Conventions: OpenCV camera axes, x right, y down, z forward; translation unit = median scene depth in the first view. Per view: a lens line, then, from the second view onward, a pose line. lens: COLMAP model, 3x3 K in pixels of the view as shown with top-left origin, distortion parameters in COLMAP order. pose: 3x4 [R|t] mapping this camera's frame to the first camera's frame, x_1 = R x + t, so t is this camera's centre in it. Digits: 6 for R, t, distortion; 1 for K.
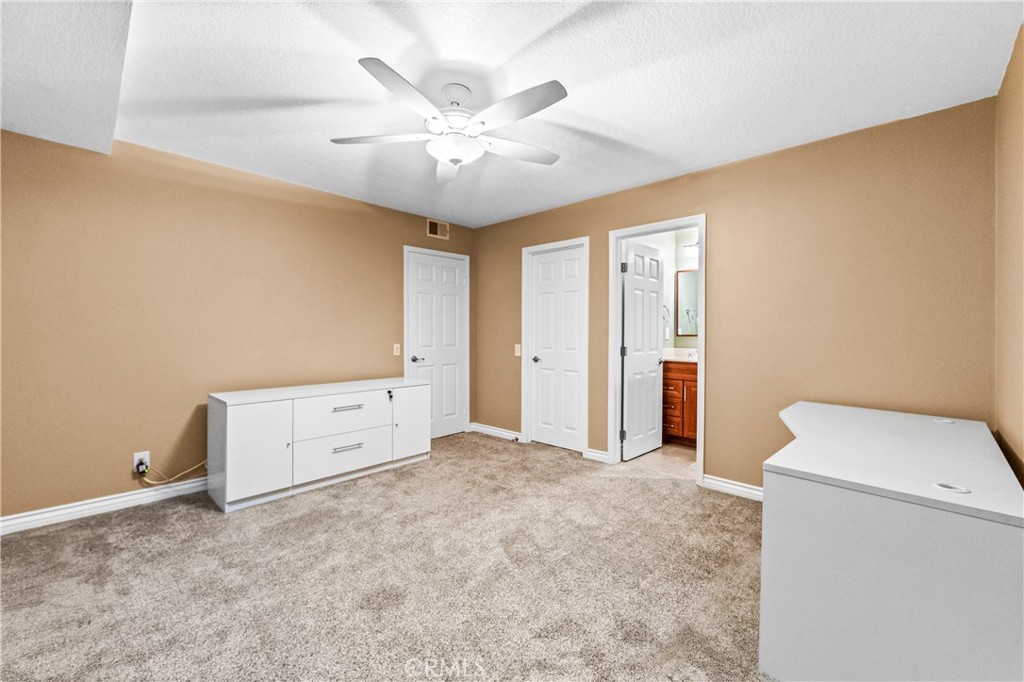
lens RADIAL K [[421.6, 0, 508.3], [0, 421.6, 335.7], [0, 0, 1]] dist [-0.000557, -0.000095]
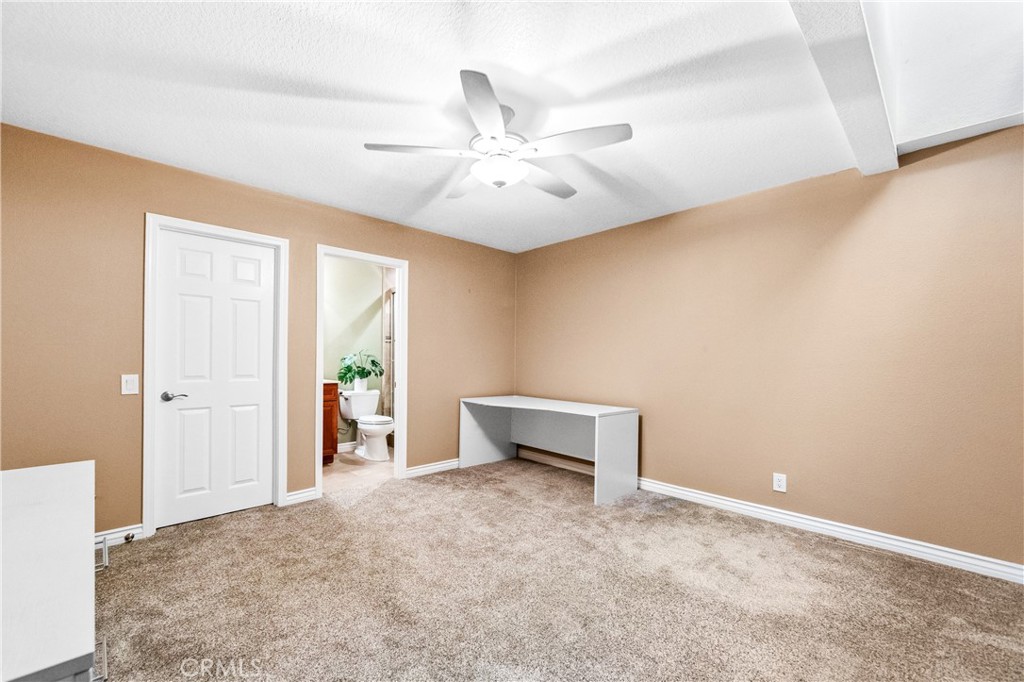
lens RADIAL K [[412.5, 0, 510.4], [0, 412.5, 354.9], [0, 0, 1]] dist [0.000266, -0.000015]
pose [[0.029914, 0.008676, 0.999515, -0.595333], [0.006370, 0.999940, -0.008870, 0.003202], [-0.999532, 0.006632, 0.029857, 0.515620]]
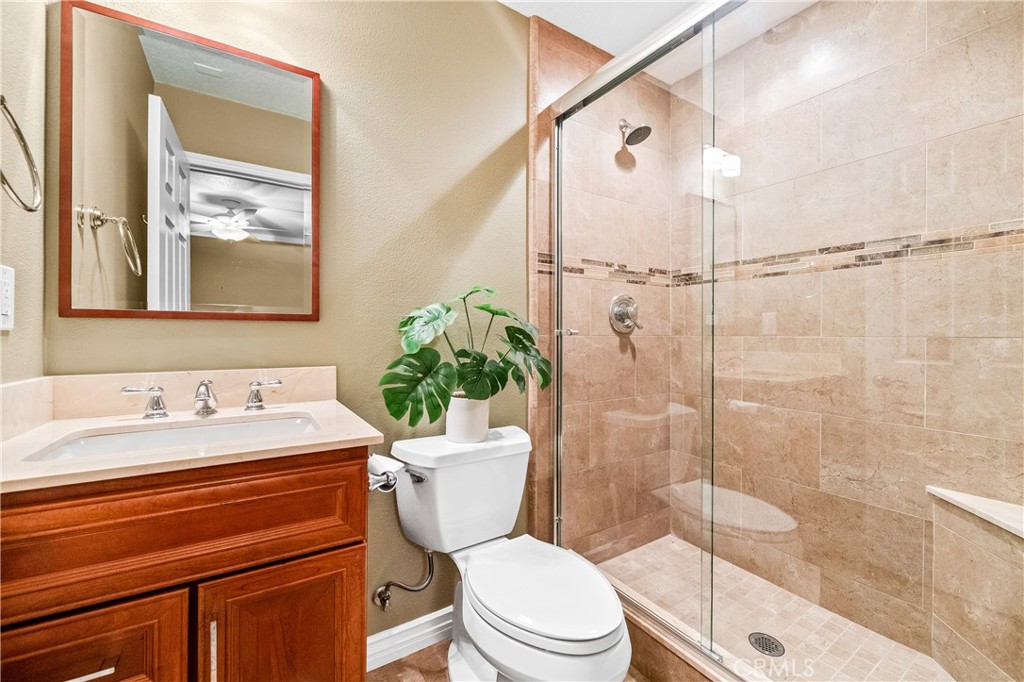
lens RADIAL K [[421.6, 0, 508.3], [0, 421.6, 335.7], [0, 0, 1]] dist [-0.000557, -0.000095]
pose [[0.222088, 0.001307, 0.975026, 0.299432], [0.007430, 0.999968, -0.003032, 0.013316], [-0.974998, 0.007918, 0.222071, 0.892472]]
